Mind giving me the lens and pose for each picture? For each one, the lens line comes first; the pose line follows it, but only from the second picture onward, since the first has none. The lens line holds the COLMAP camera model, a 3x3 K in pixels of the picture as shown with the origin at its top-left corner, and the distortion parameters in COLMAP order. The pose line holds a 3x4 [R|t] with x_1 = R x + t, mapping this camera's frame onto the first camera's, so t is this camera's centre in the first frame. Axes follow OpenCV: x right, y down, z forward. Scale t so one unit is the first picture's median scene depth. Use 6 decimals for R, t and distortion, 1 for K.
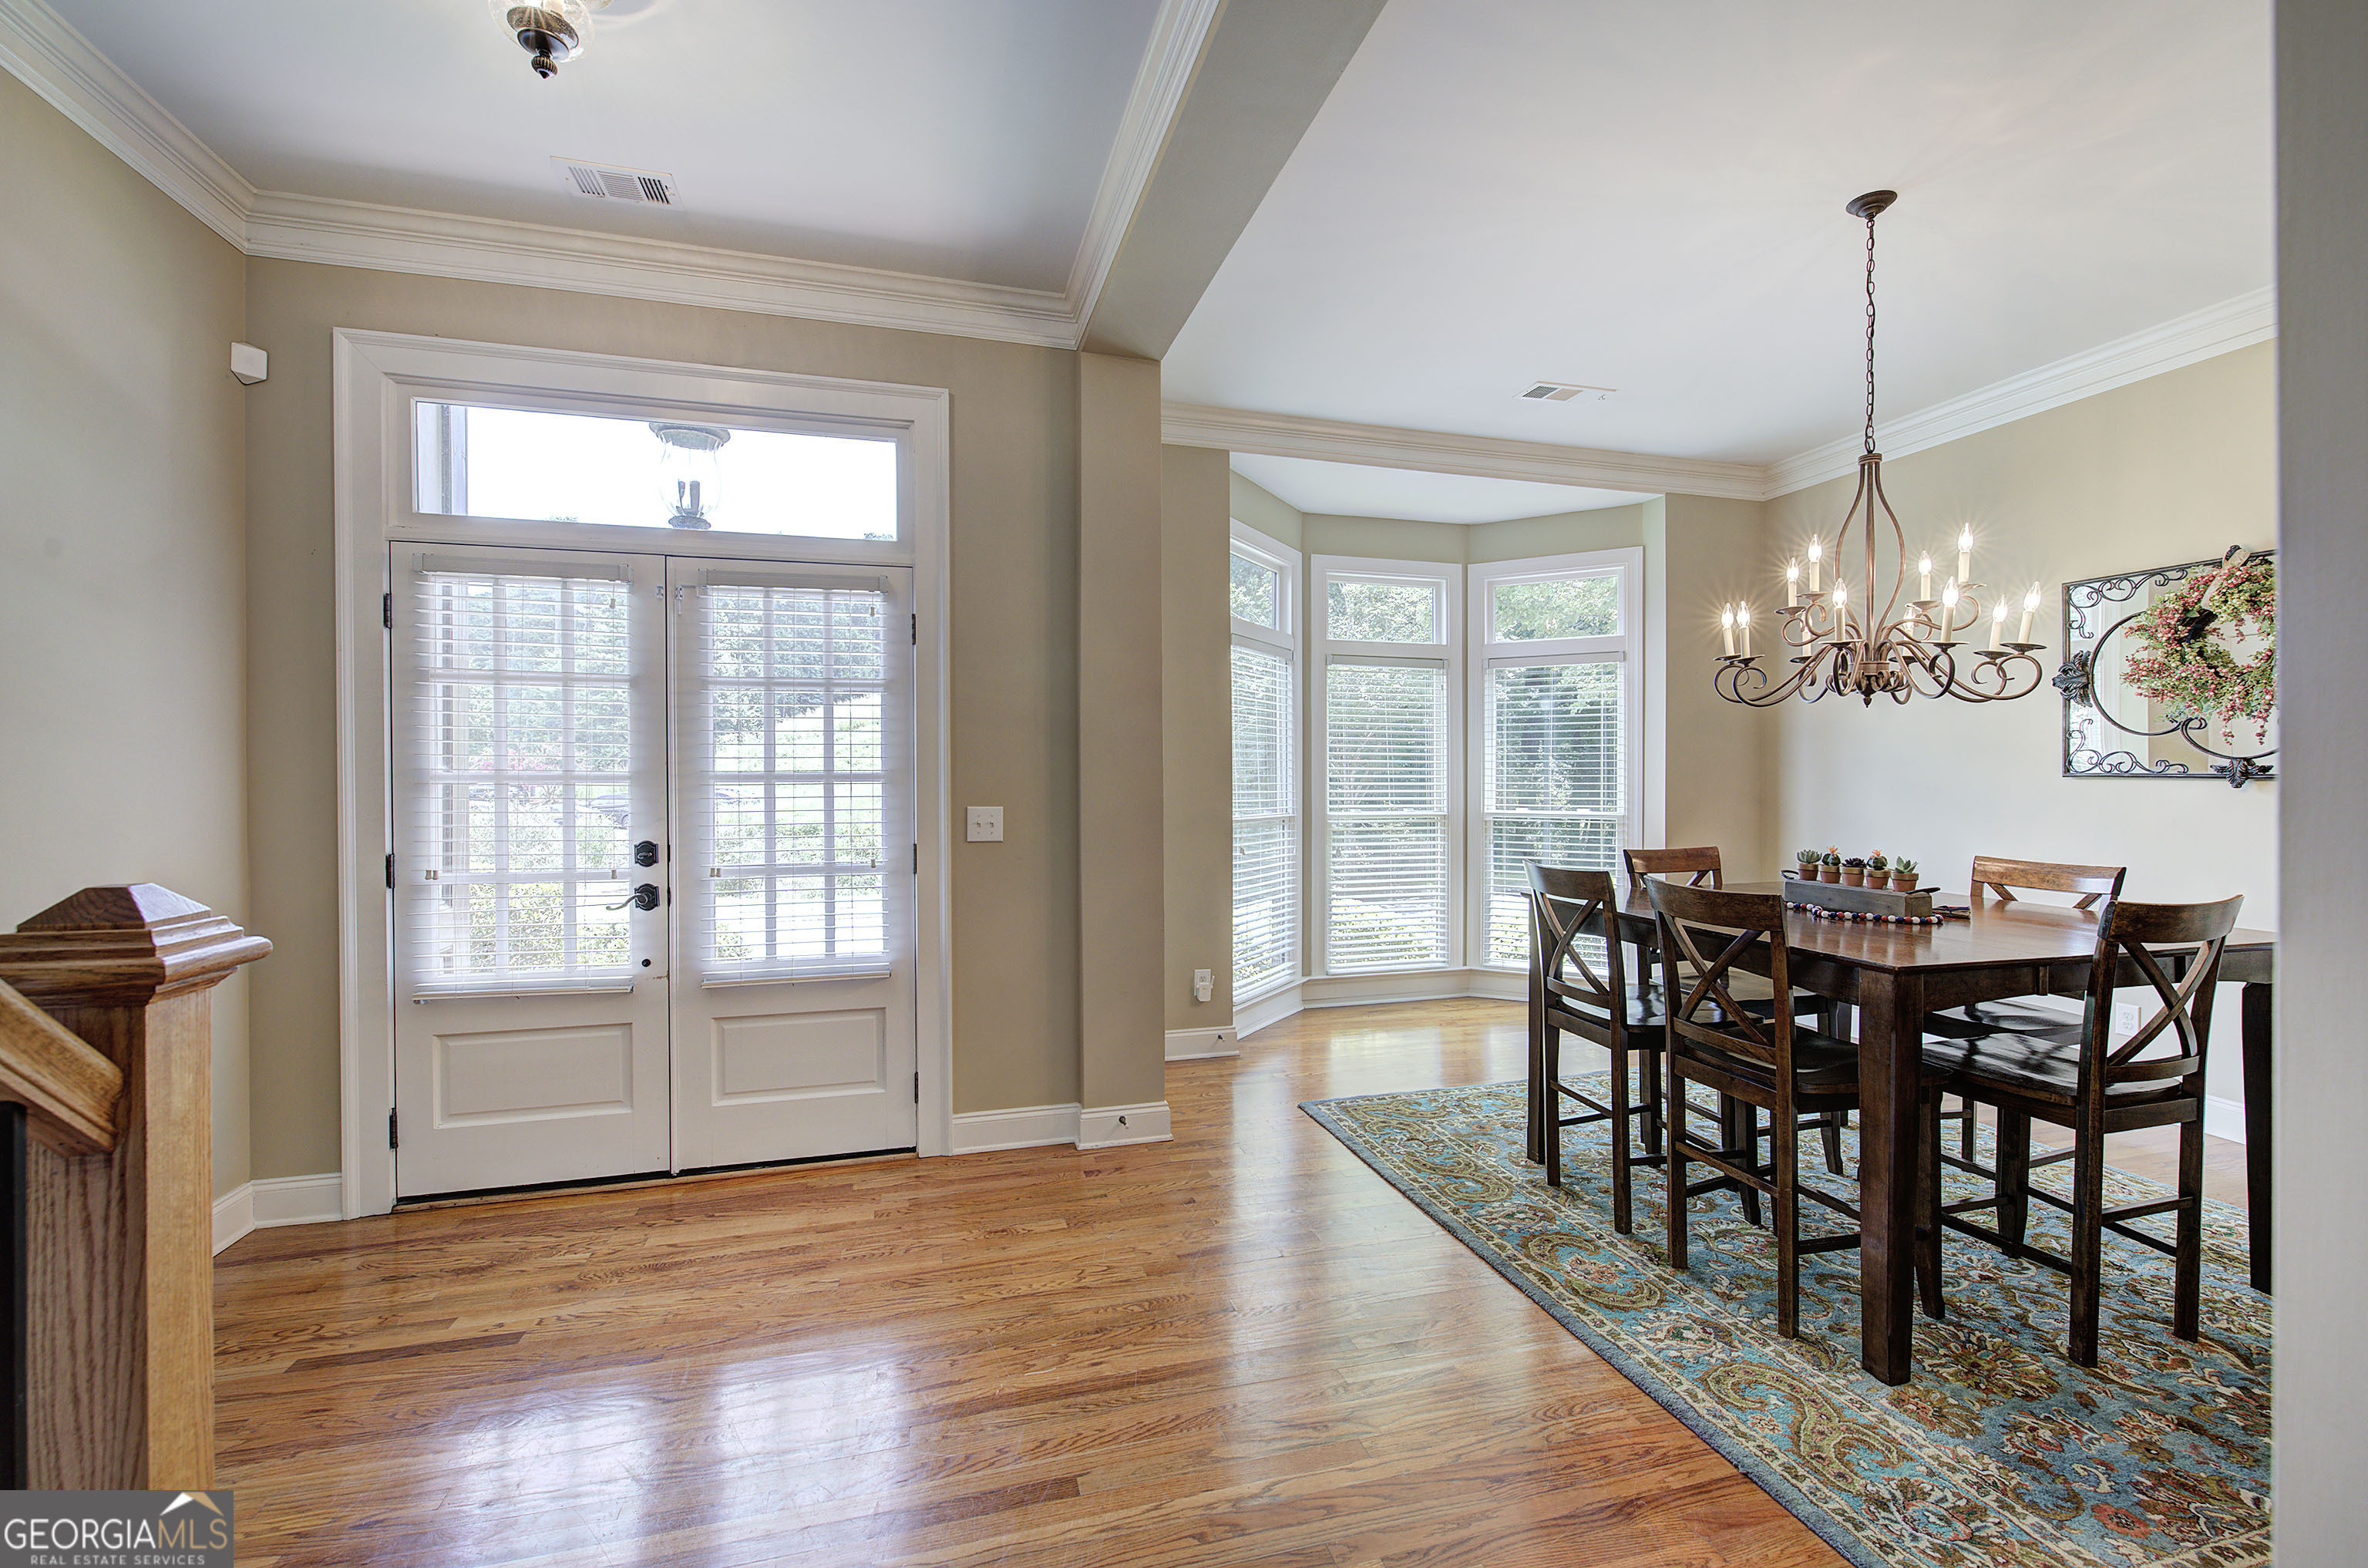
lens RADIAL K [[1000.8, 0, 1193.8], [0, 1000.8, 775.5], [0, 0, 1]] dist [-0.008038, 0.002256]
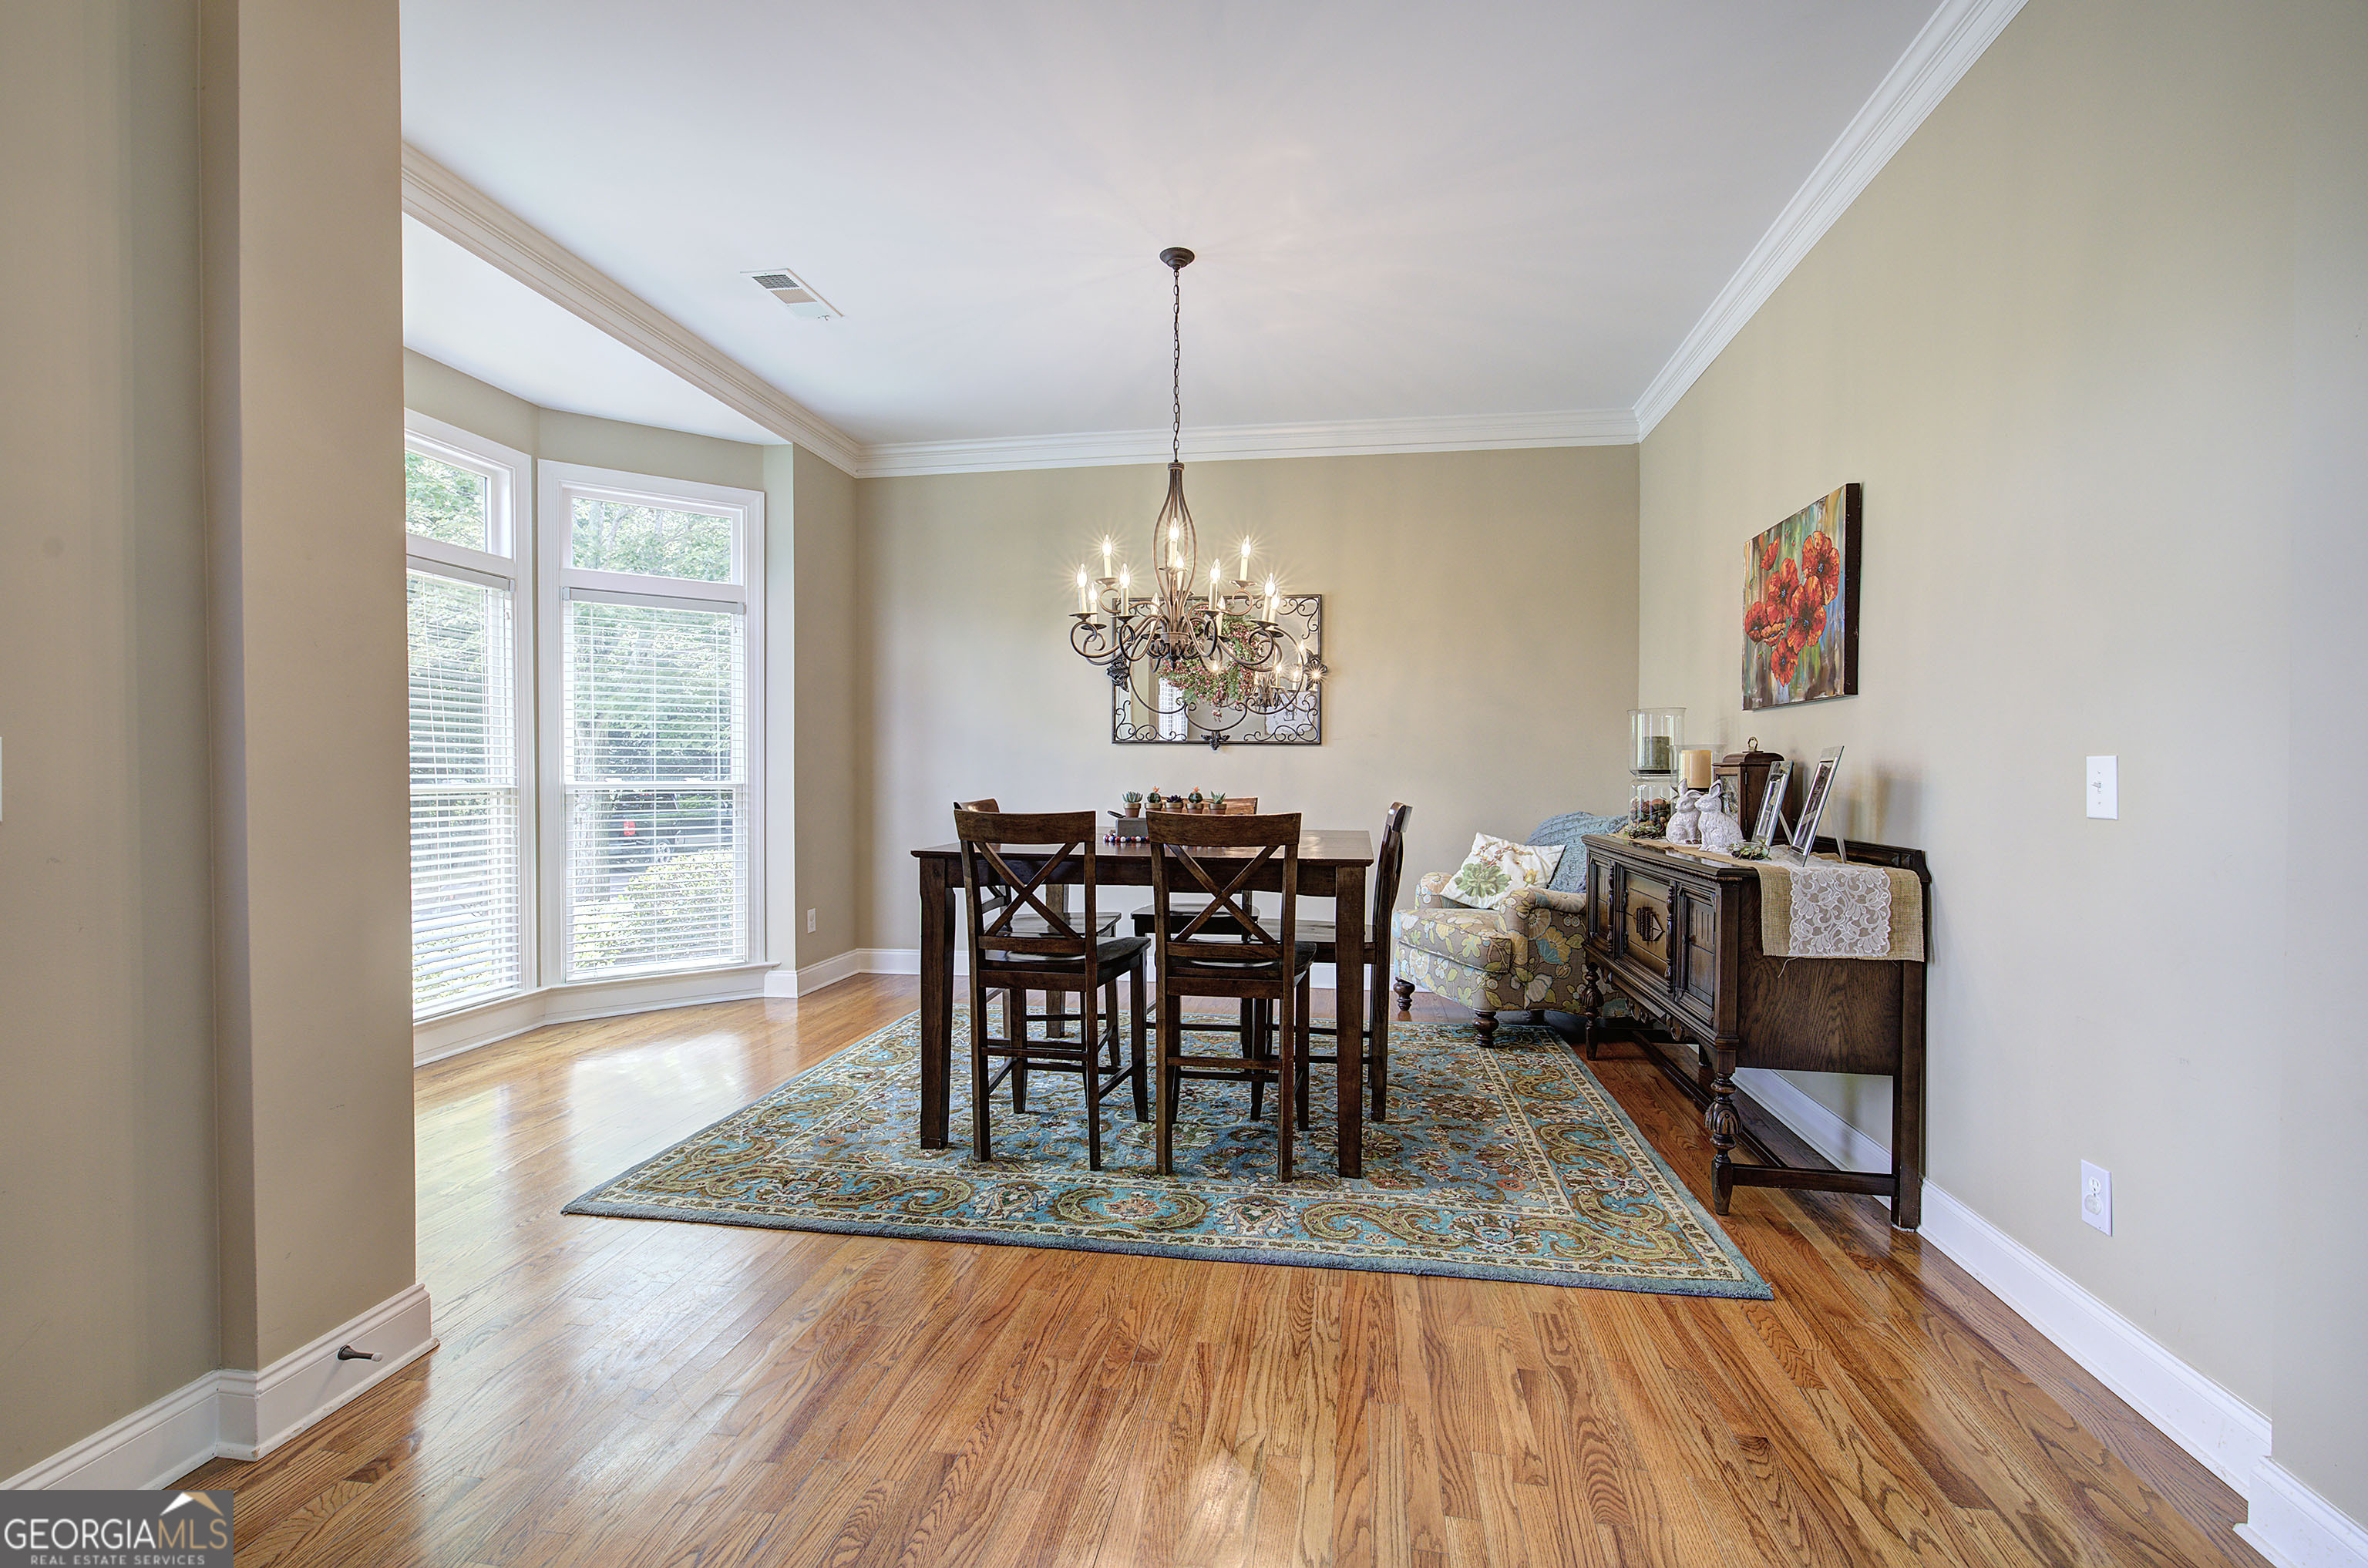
lens RADIAL K [[1000.8, 0, 1191.7], [0, 1000.8, 785.5], [0, 0, 1]] dist [-0.008038, 0.002256]
pose [[0.421151, -0.015924, 0.906851, -0.350092], [-0.001247, 0.999835, 0.018136, 0.038465], [-0.906990, -0.008768, 0.421061, 0.383186]]
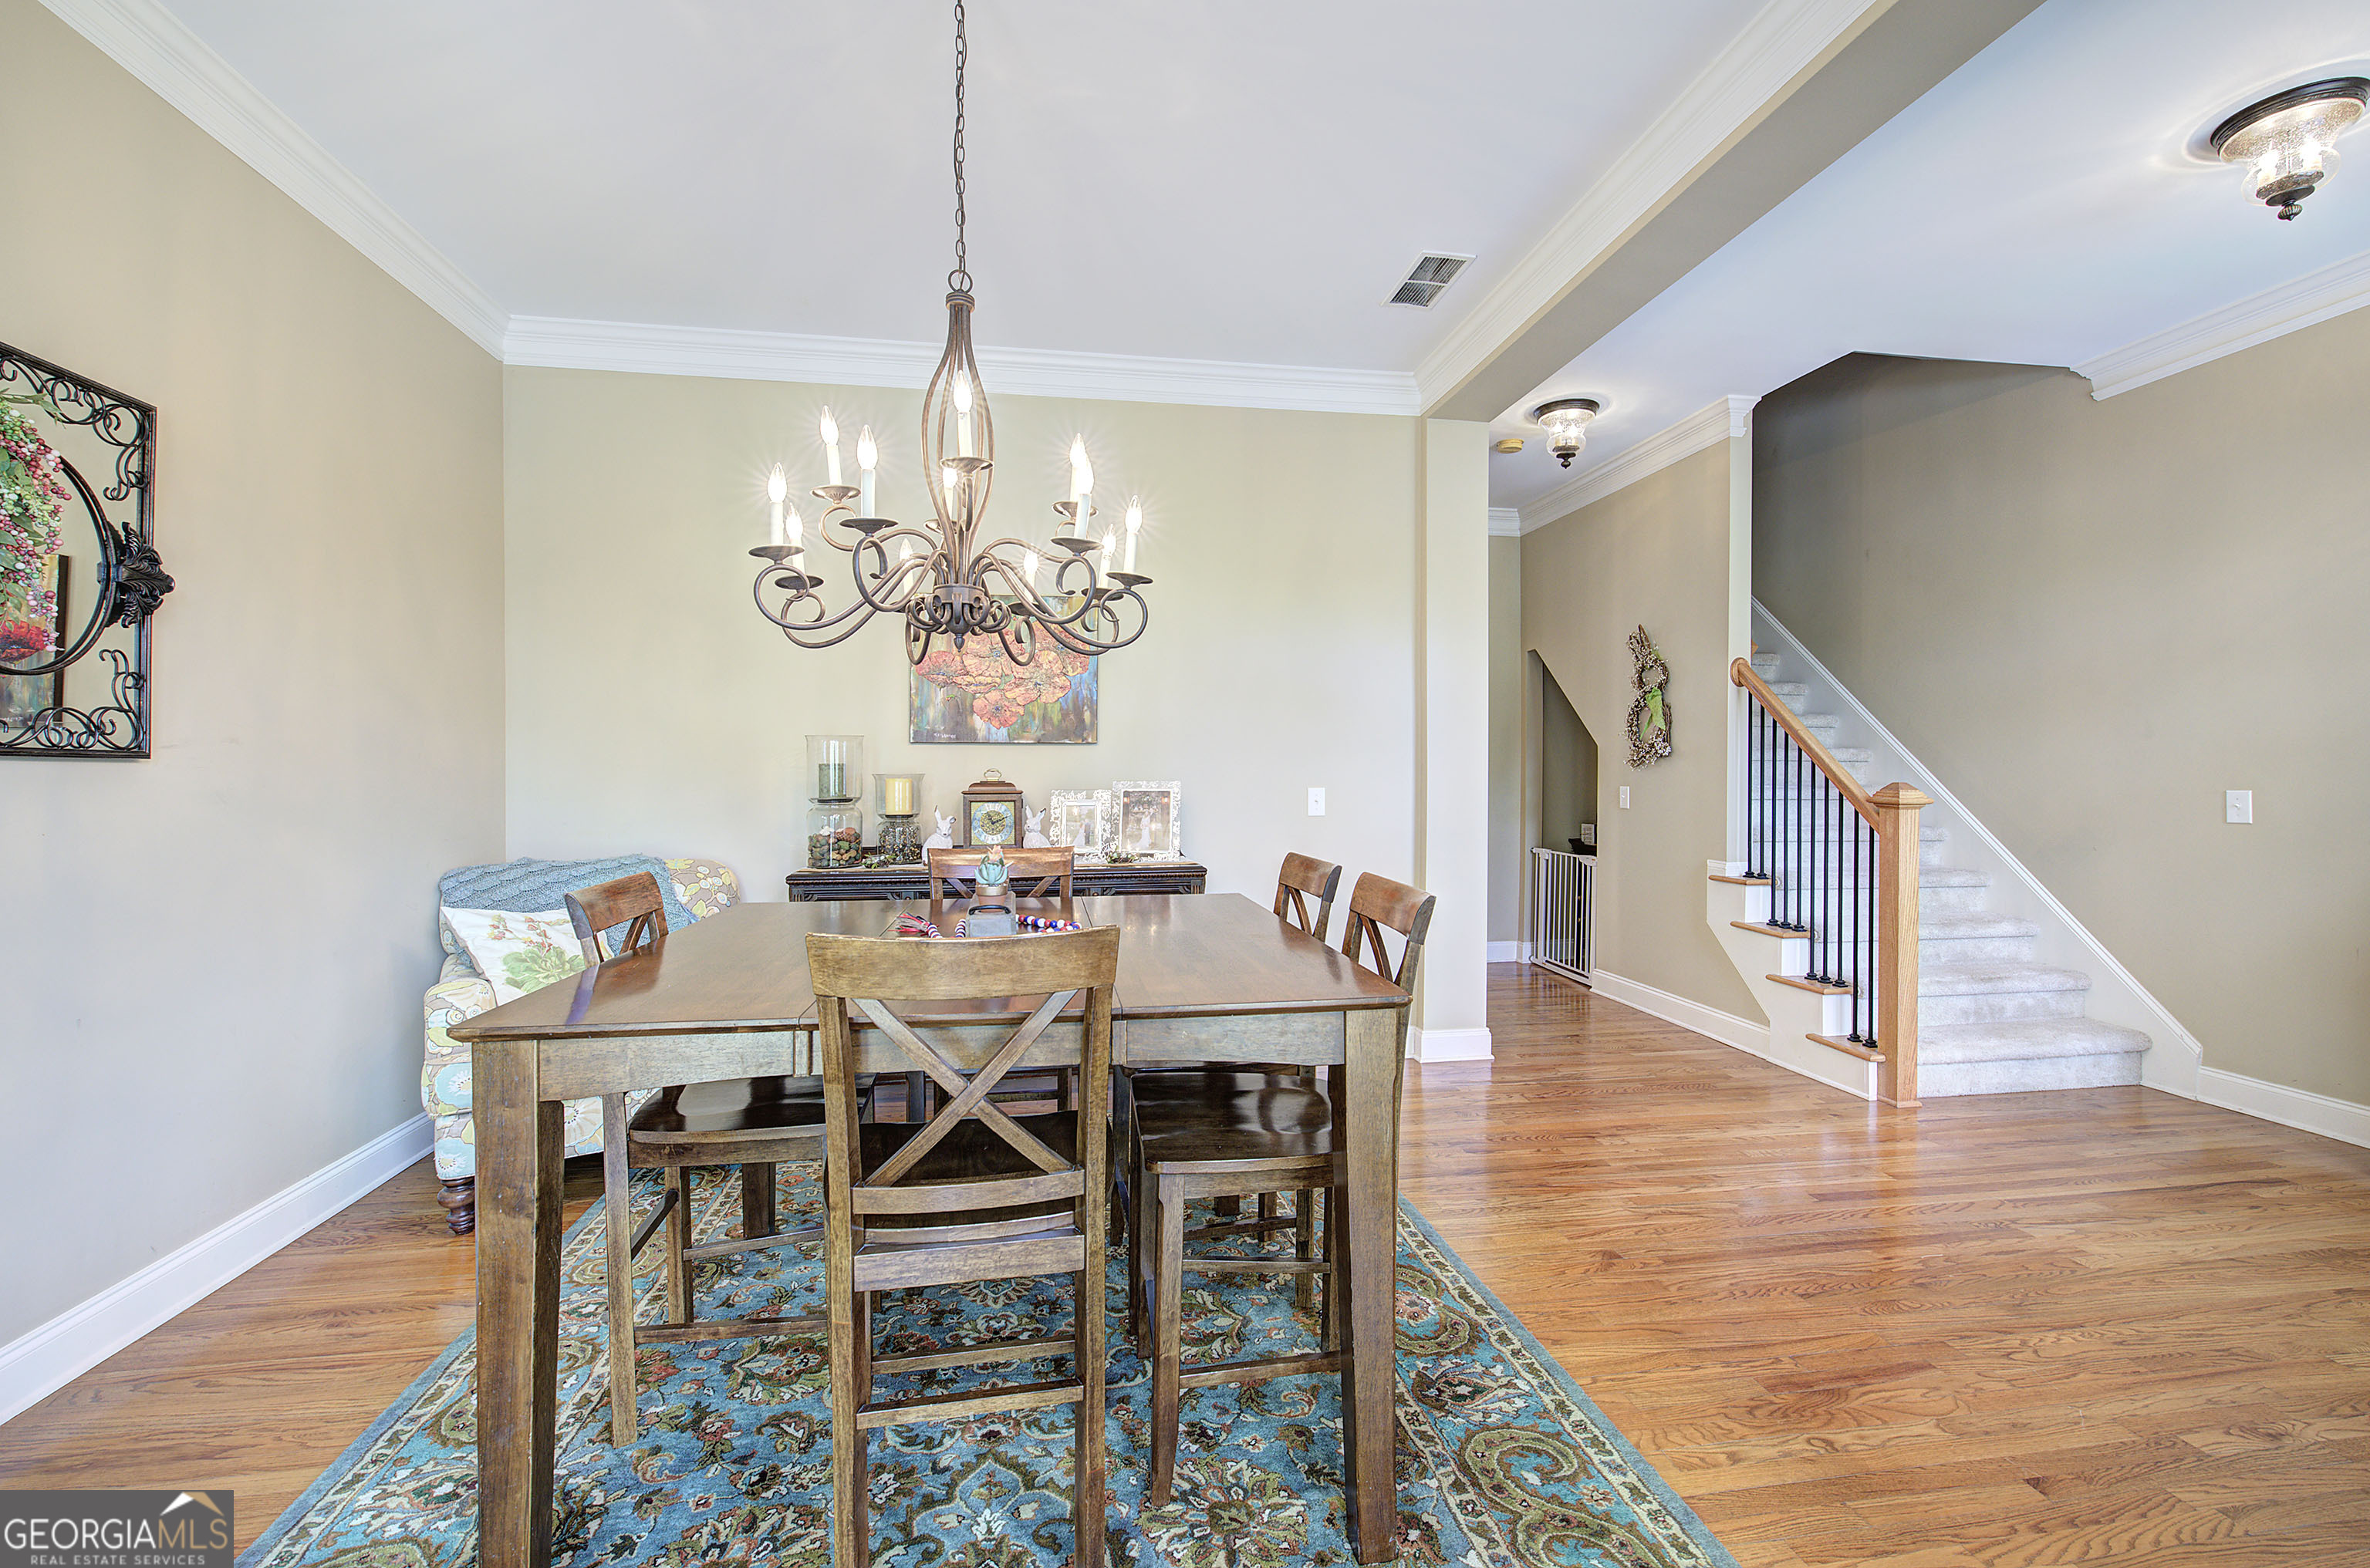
lens RADIAL K [[1001.5, 0, 1275.8], [0, 1001.5, 781.0], [0, 0, 1]] dist [-0.008038, 0.002256]
pose [[-0.990559, -0.001152, 0.137079, 0.309495], [-0.000758, 0.999995, 0.002927, 0.016515], [-0.137082, 0.002796, -0.990556, 1.407255]]
